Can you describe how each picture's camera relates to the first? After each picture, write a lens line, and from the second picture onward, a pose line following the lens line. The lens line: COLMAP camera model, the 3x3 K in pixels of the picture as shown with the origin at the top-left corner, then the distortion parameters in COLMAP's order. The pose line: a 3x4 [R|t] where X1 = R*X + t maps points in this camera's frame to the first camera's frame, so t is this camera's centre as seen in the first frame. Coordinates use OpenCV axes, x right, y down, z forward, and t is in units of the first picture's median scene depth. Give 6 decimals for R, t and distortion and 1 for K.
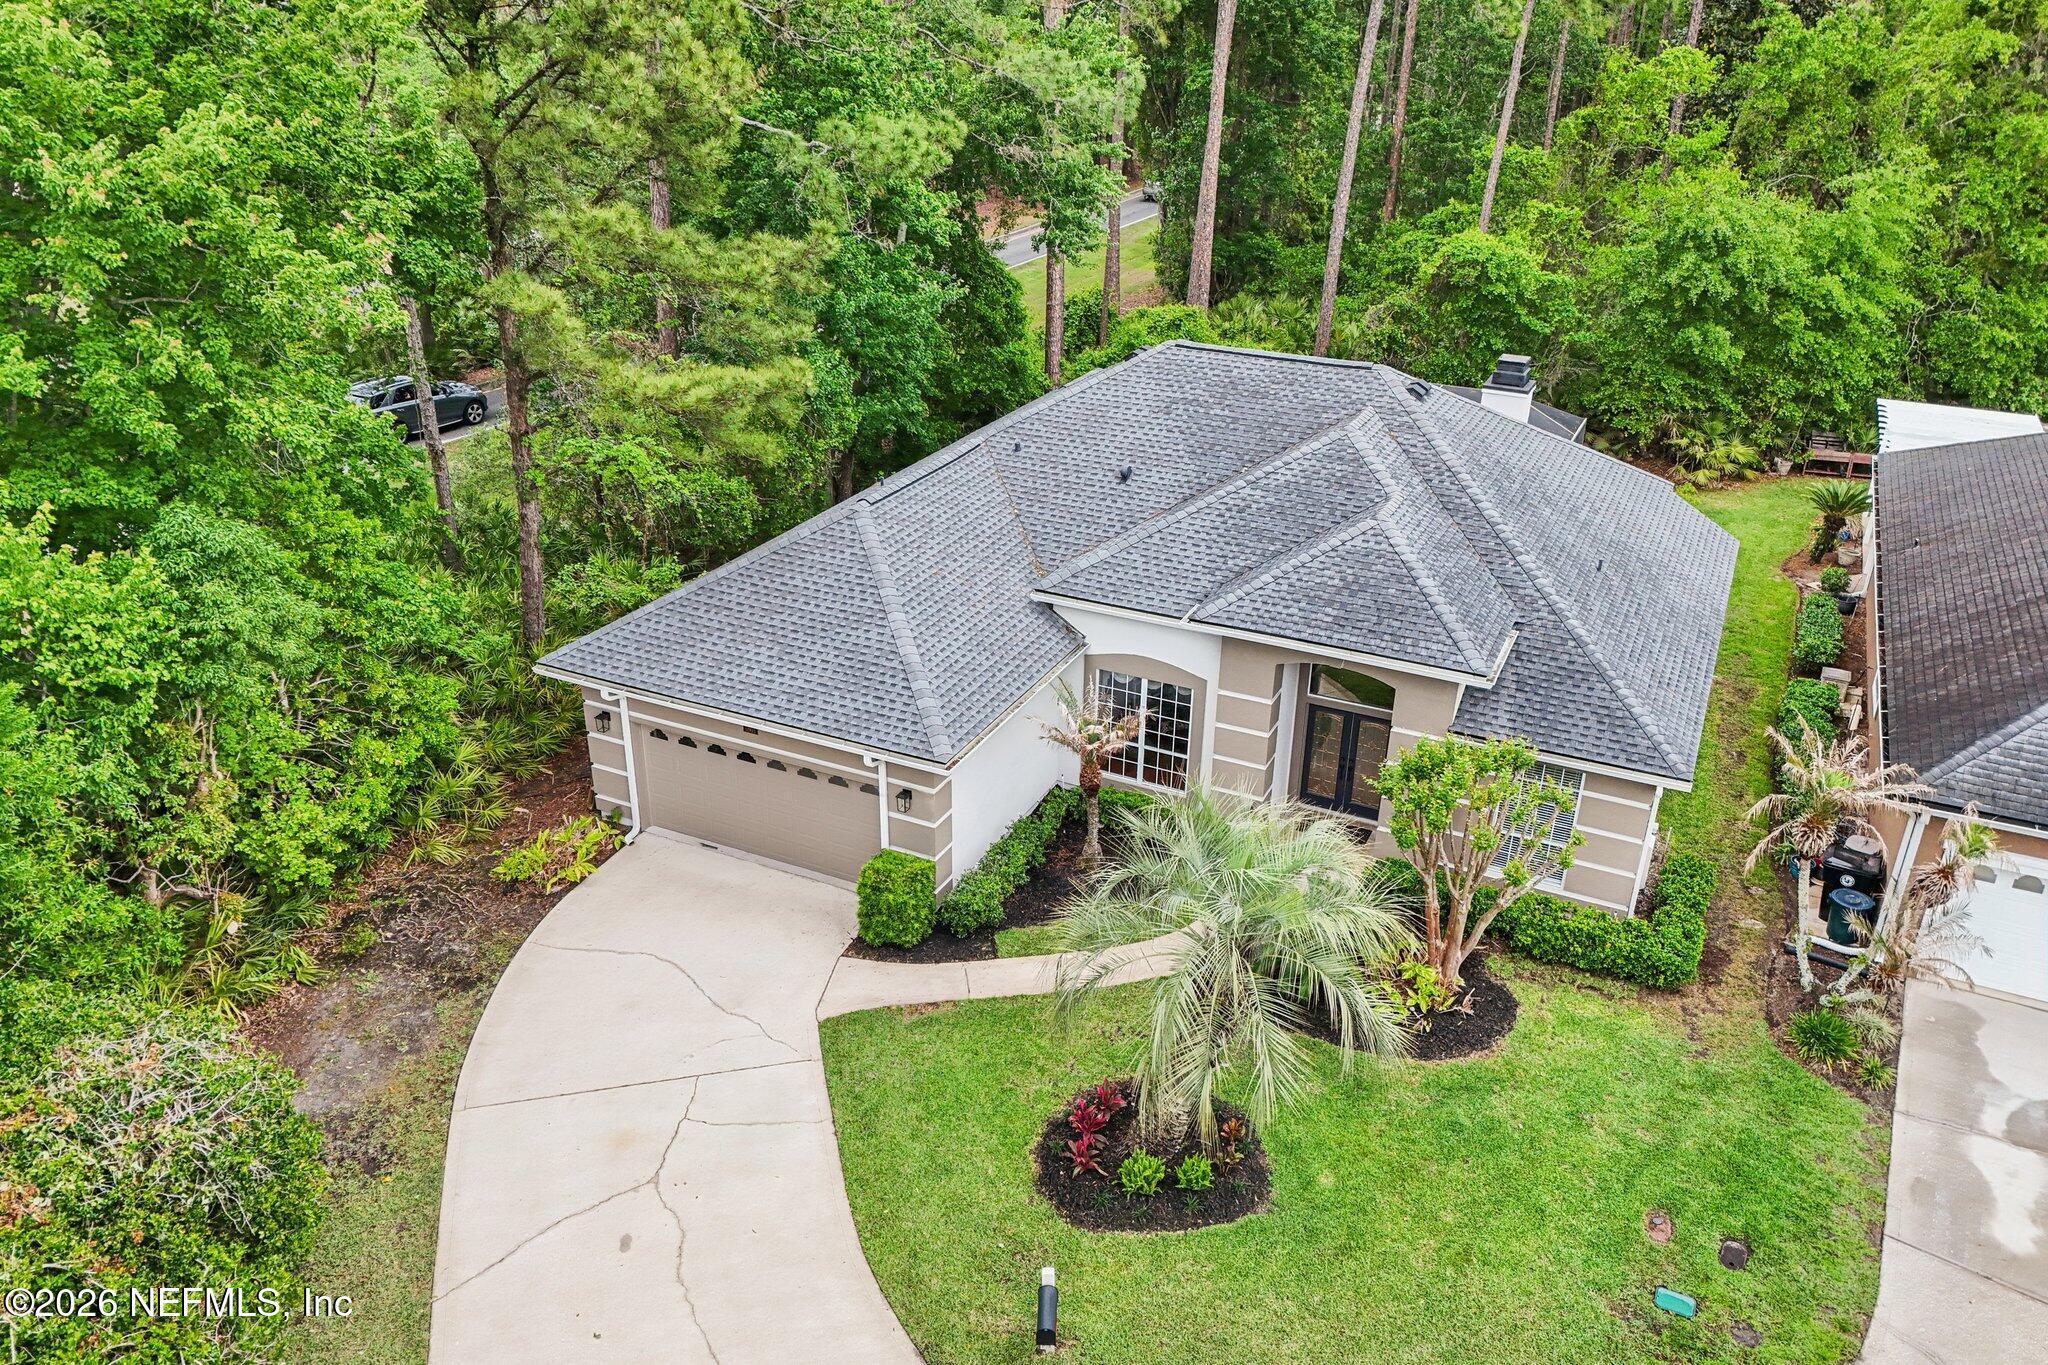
lens RADIAL K [[1510.5, 0, 993.2], [0, 1510.5, 675.8], [0, 0, 1]] dist [0.088018, -0.141745]
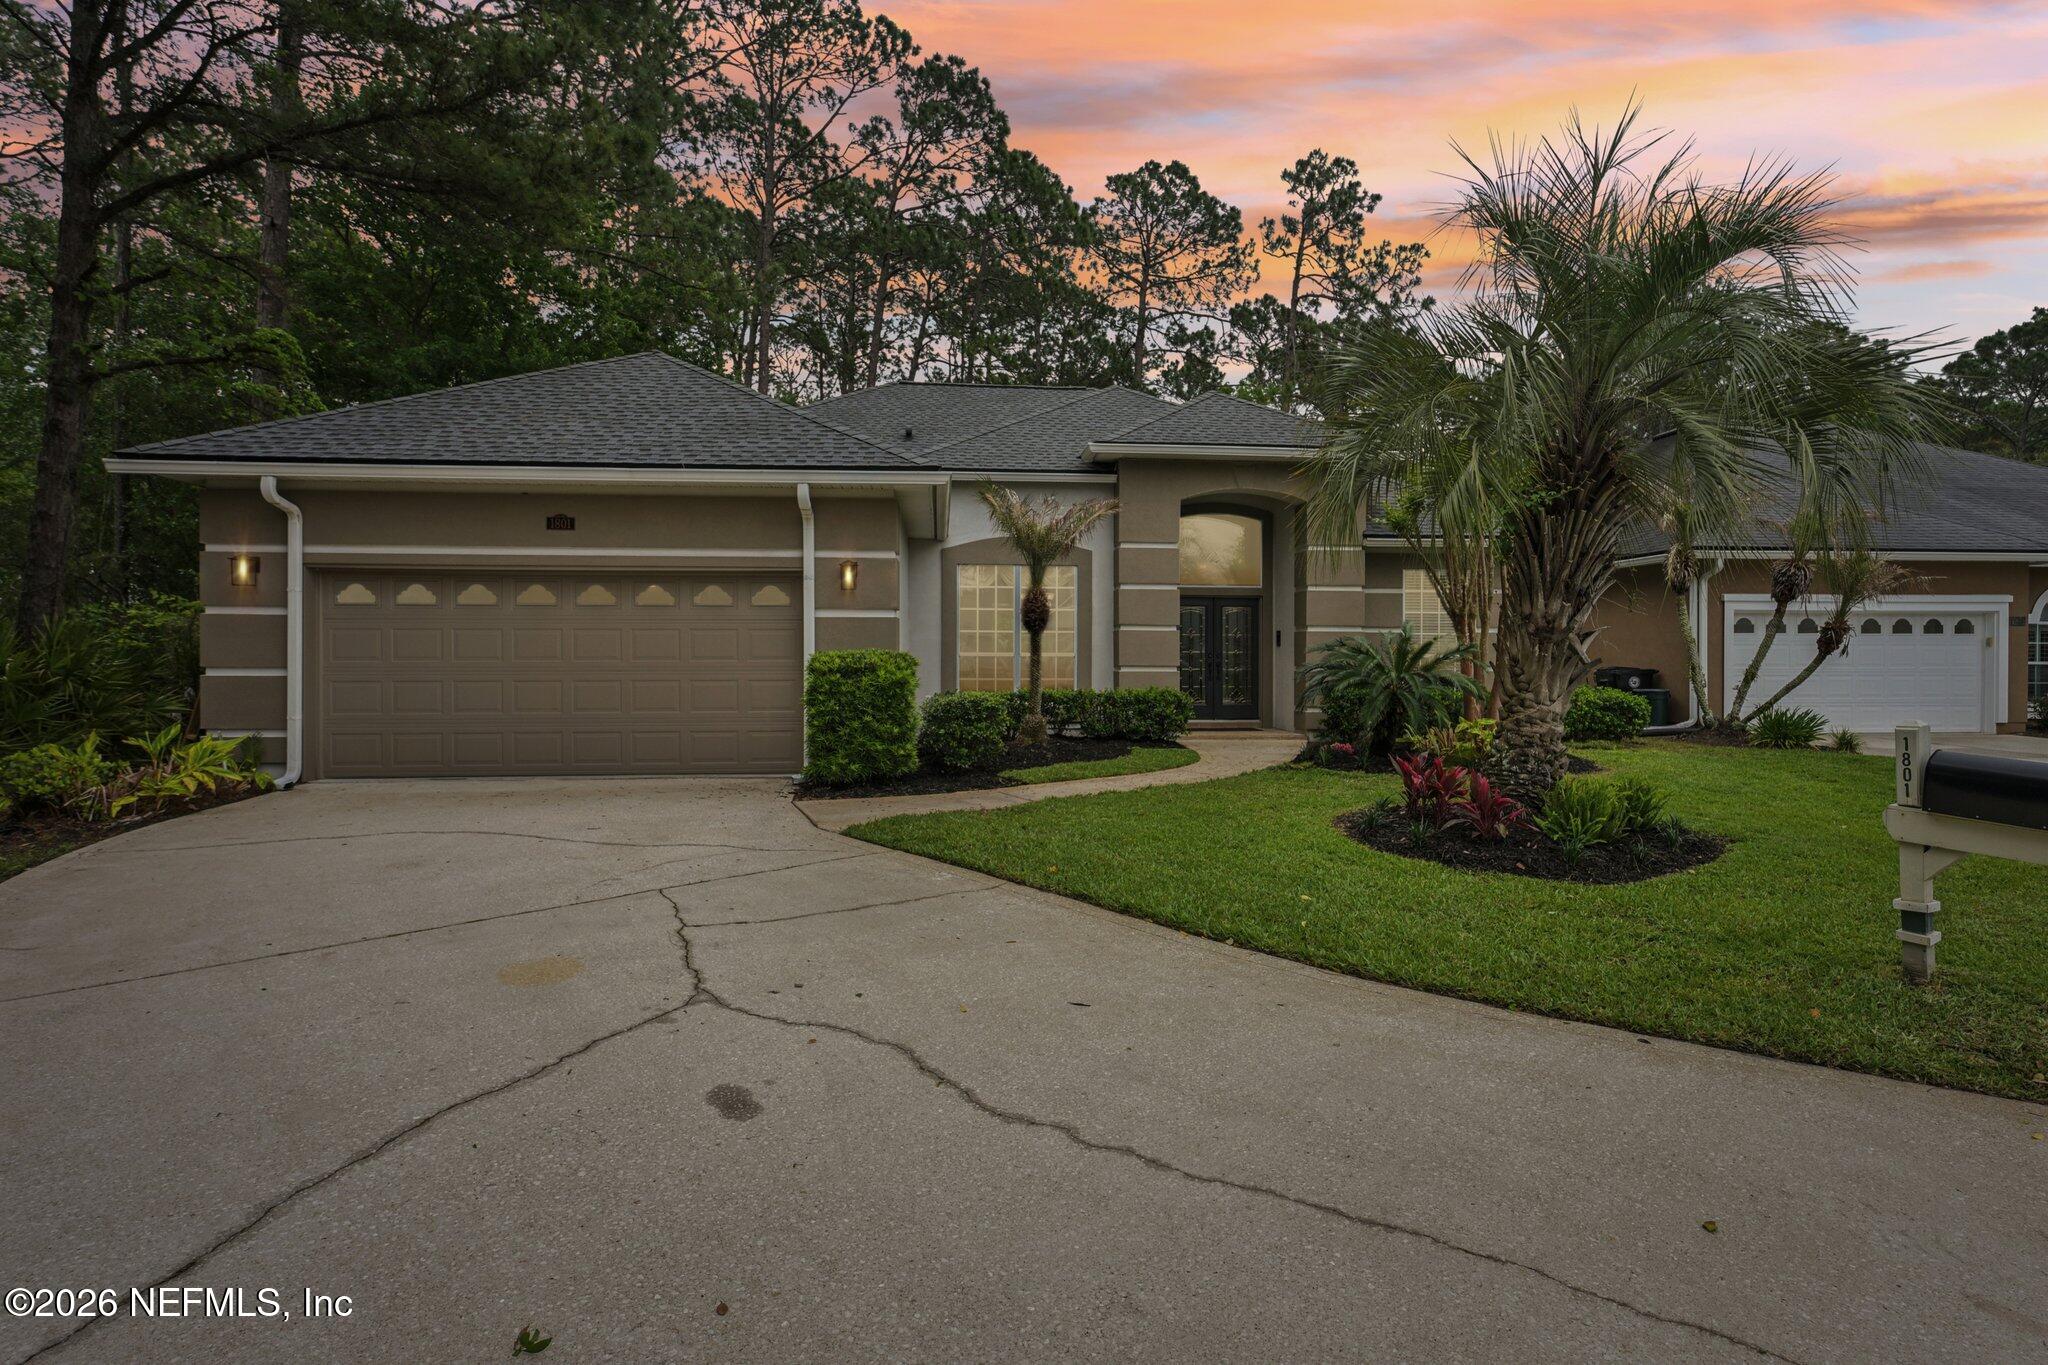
lens RADIAL K [[1035.5, 0, 1031.0], [0, 1035.5, 663.9], [0, 0, 1]] dist [-0.001082, -0.000271]
pose [[0.850534, -0.004167, 0.525903, -0.228175], [0.223386, 0.908143, -0.354083, 0.293527], [-0.476120, 0.418639, 0.773338, 0.617781]]
